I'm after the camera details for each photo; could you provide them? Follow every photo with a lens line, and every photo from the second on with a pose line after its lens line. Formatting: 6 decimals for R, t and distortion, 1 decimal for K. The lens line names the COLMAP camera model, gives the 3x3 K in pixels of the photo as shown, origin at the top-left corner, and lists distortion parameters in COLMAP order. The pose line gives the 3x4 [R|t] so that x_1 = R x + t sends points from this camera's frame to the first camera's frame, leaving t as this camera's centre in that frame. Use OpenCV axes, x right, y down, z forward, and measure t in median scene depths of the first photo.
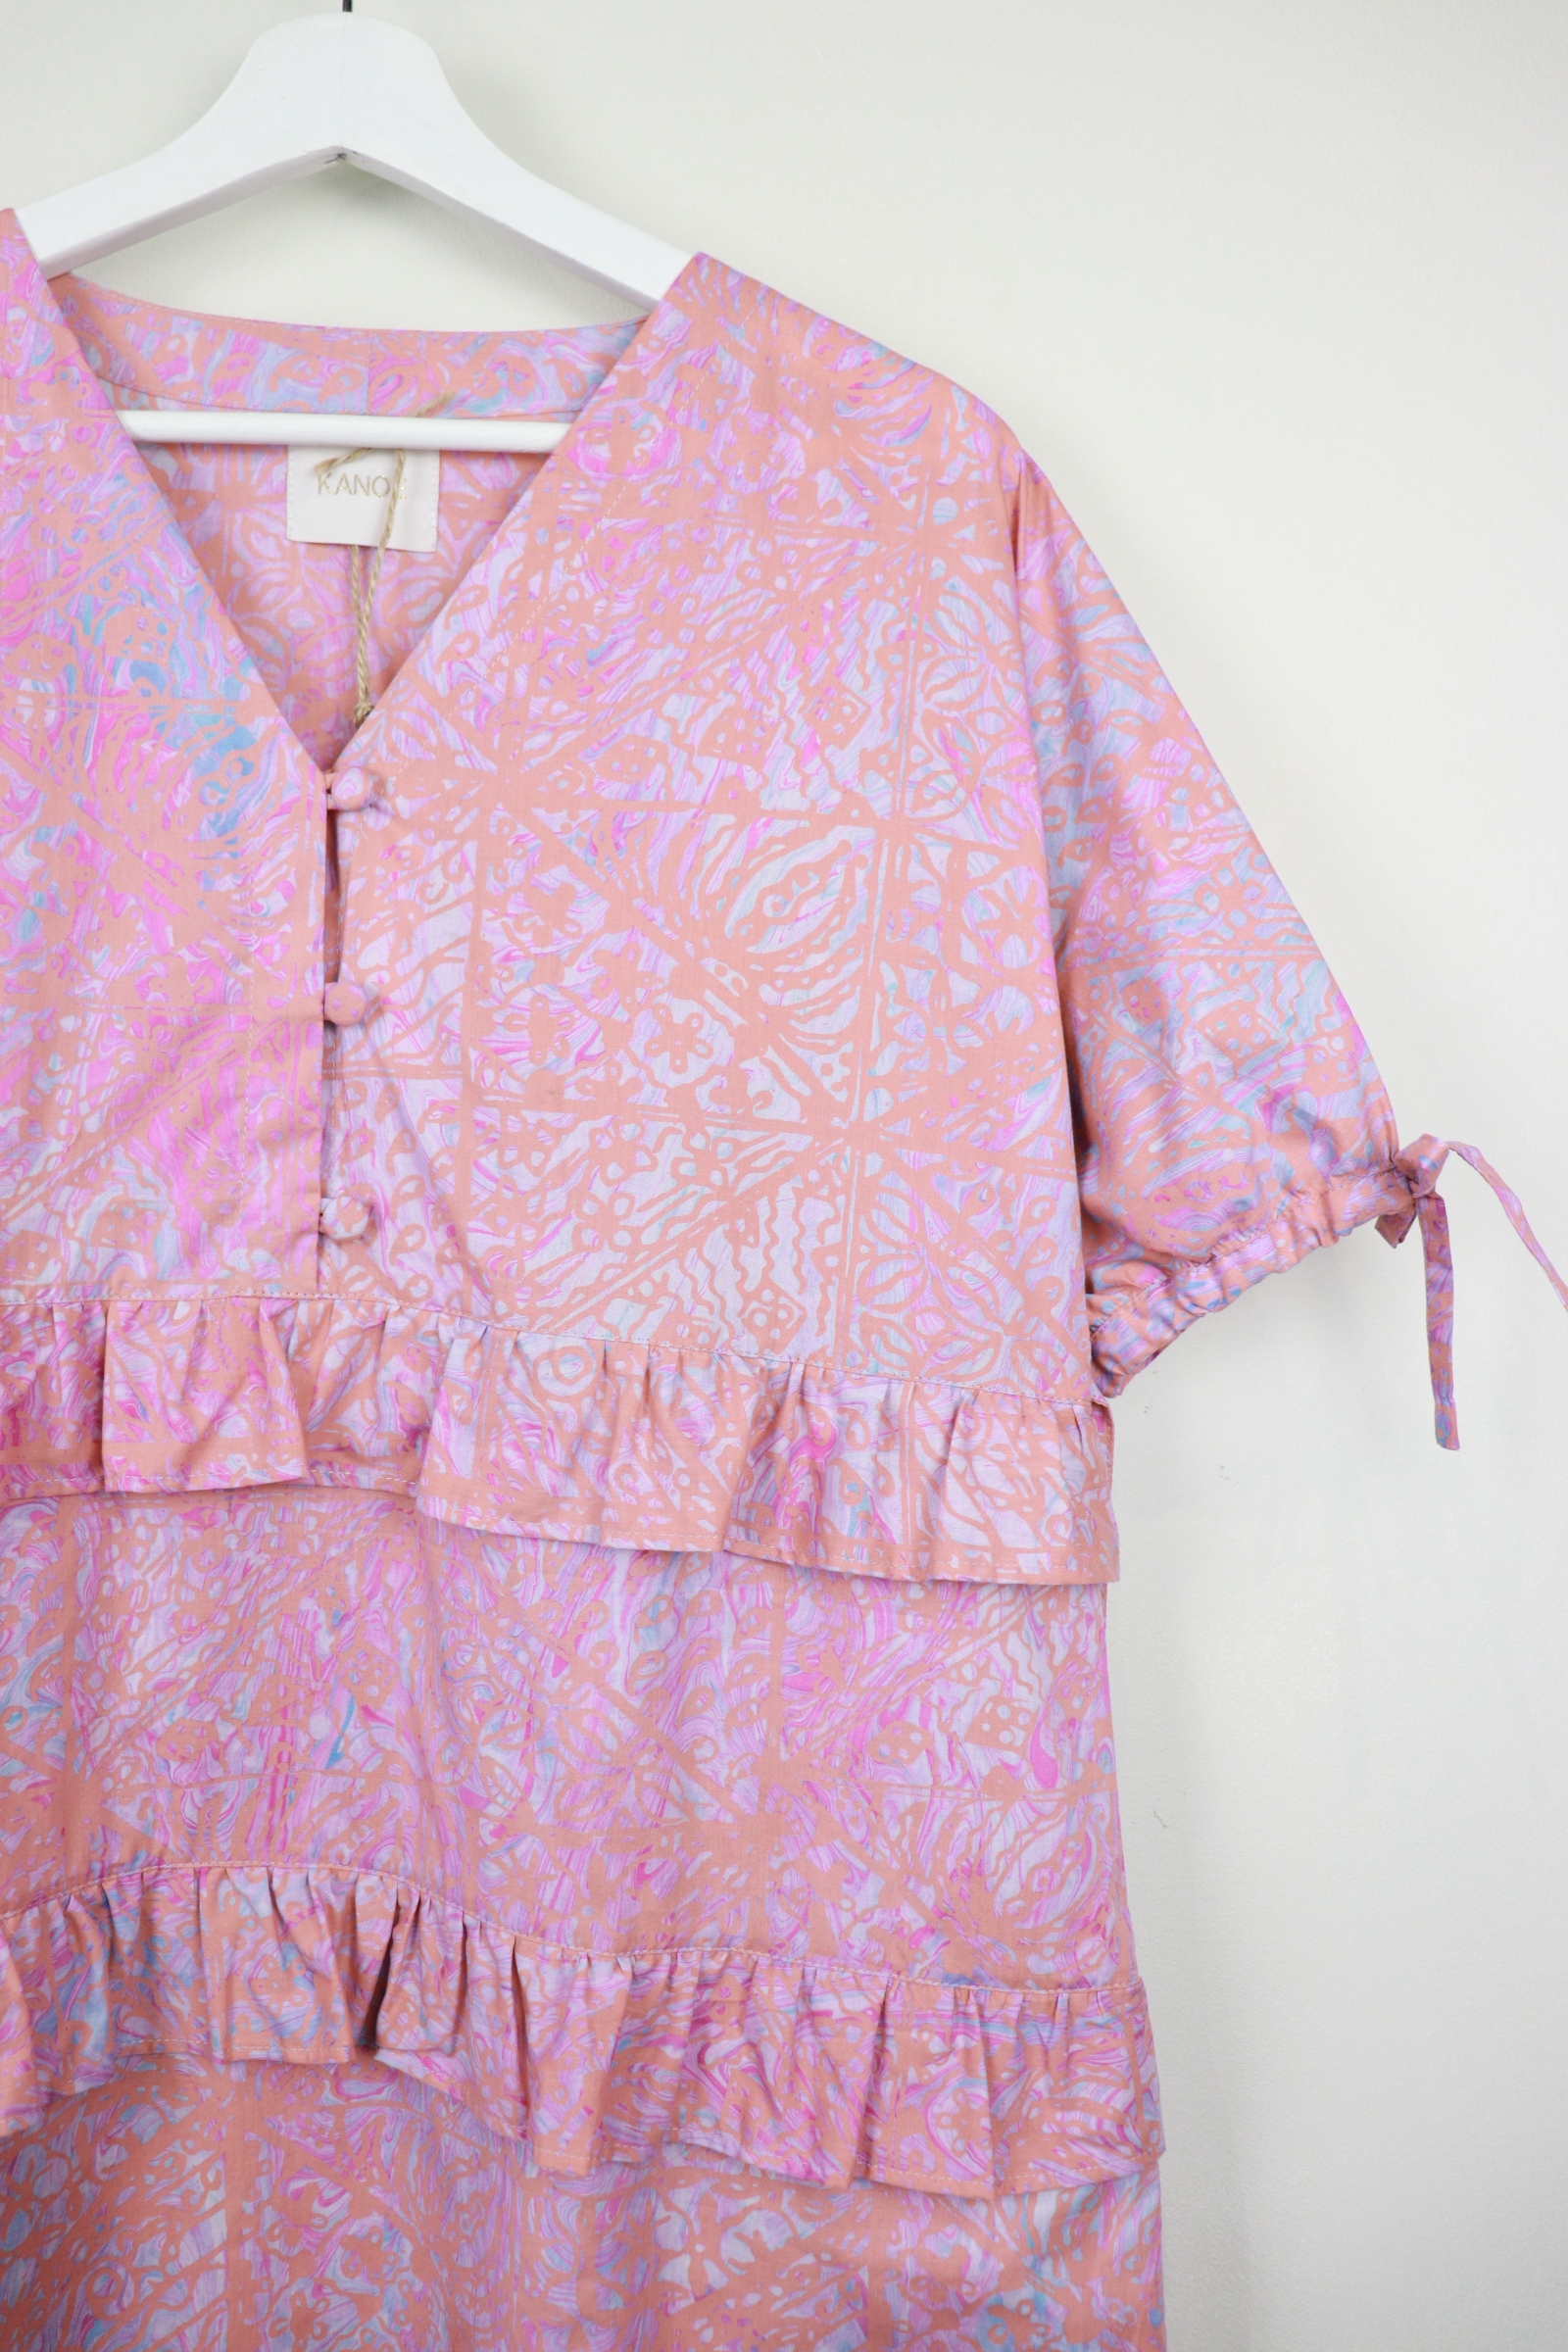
lens RADIAL K [[1974.0, 0, 791.8], [0, 1974.0, 1158.0], [0, 0, 1]] dist [-0.183703, 0.149447]
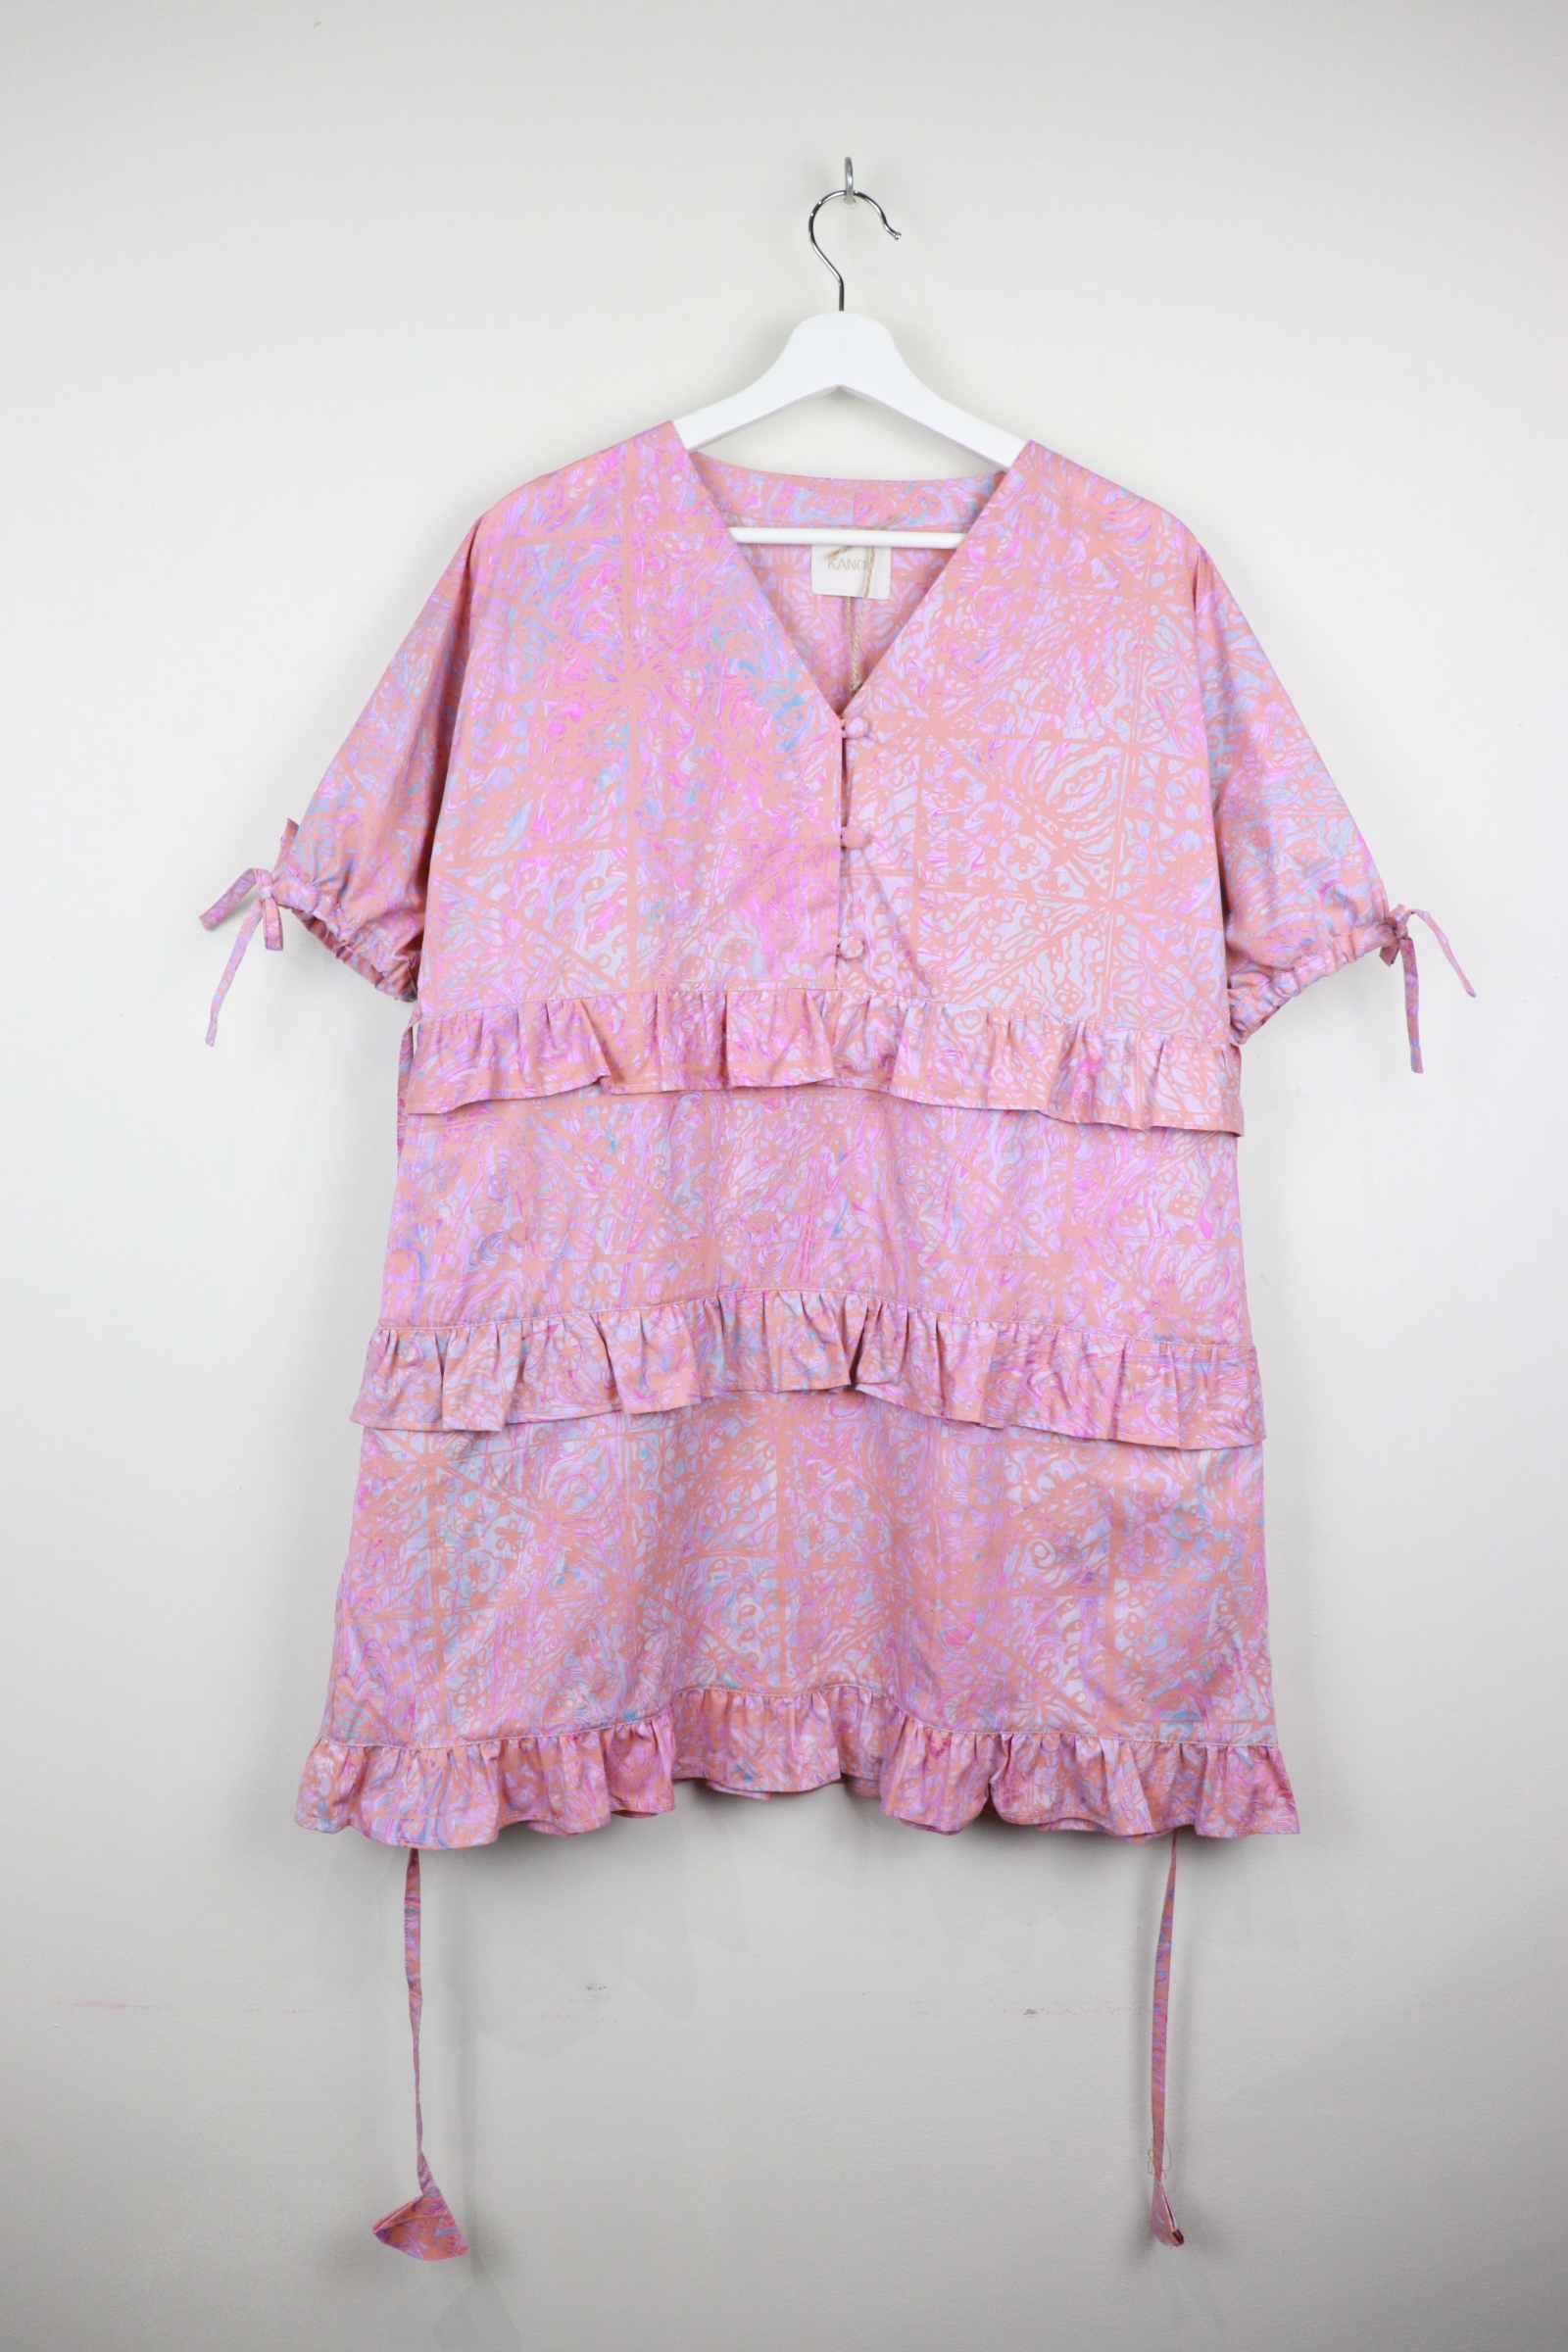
lens RADIAL K [[1974.0, 0, 767.8], [0, 1974.0, 1154.3], [0, 0, 1]] dist [-0.183703, 0.149447]
pose [[0.998764, 0.000620, -0.049710, -0.214500], [0.003866, 0.995924, 0.090109, 0.058937], [0.049563, -0.090190, 0.994691, -0.987240]]
